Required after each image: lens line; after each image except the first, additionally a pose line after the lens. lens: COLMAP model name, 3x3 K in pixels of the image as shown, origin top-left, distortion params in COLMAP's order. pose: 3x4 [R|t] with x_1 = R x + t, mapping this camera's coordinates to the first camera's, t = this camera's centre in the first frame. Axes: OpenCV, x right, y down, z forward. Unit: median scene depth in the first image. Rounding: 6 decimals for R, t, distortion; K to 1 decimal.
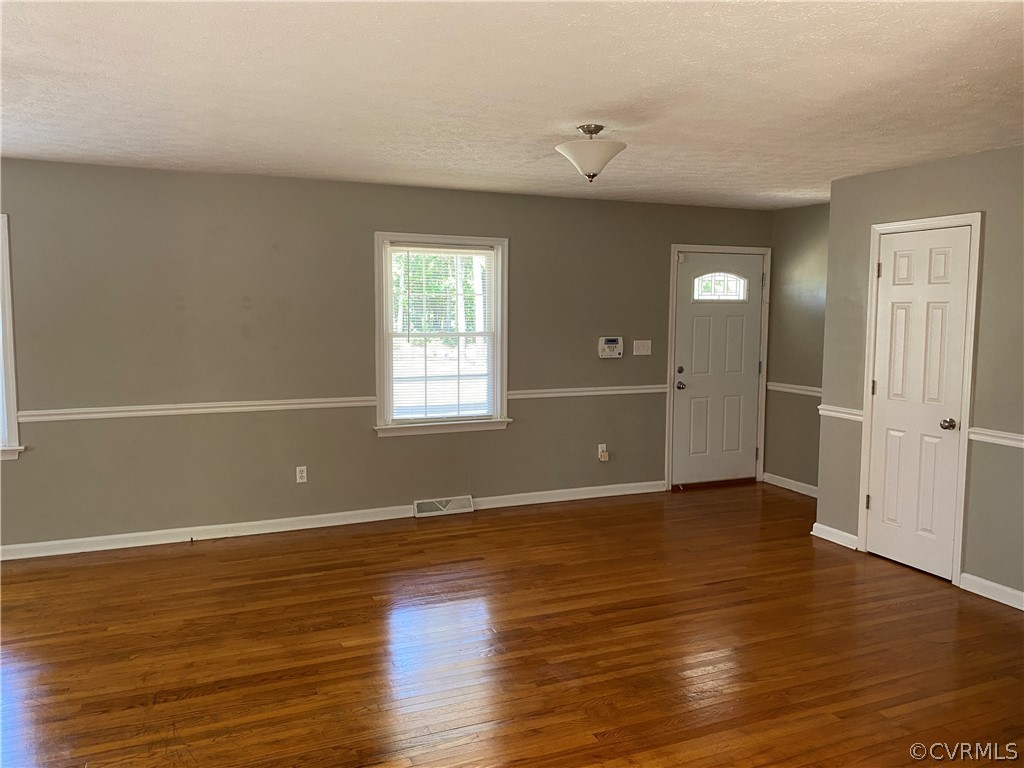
lens RADIAL K [[780.8, 0, 508.9], [0, 780.8, 380.8], [0, 0, 1]] dist [0.021987, -0.014450]
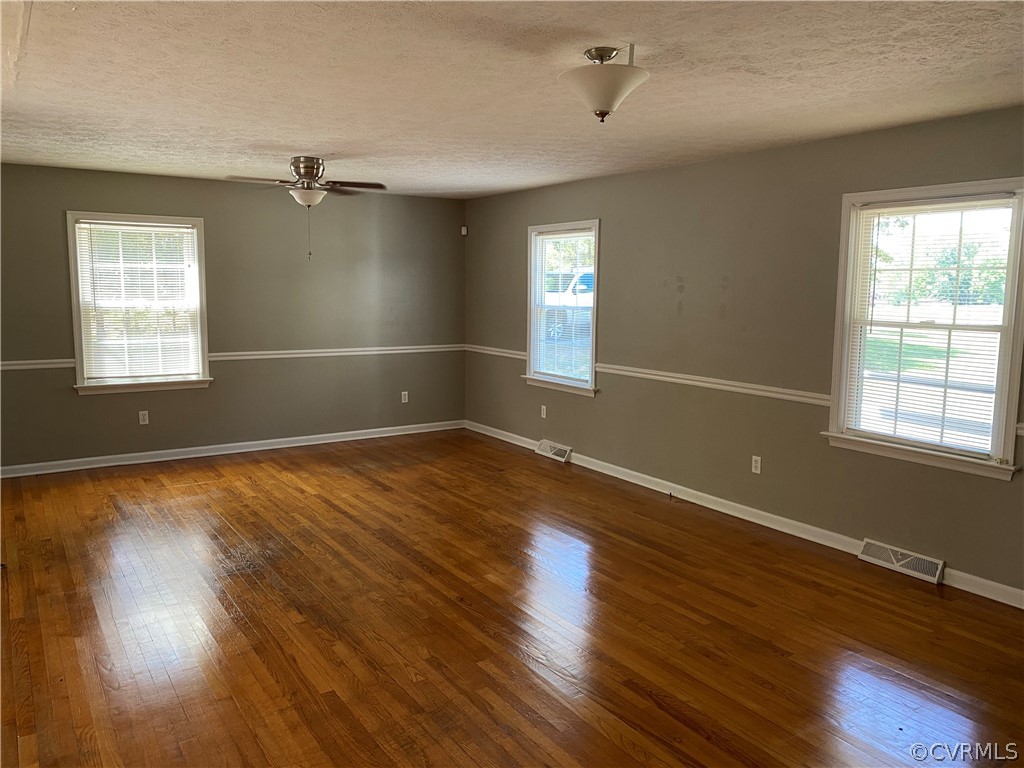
lens RADIAL K [[780.8, 0, 514.1], [0, 780.8, 384.4], [0, 0, 1]] dist [0.021987, -0.014450]
pose [[0.198399, 0.132885, -0.971071, 0.618774], [-0.110634, 0.987471, 0.112526, -0.052515], [0.973857, 0.085108, 0.210615, 0.545706]]
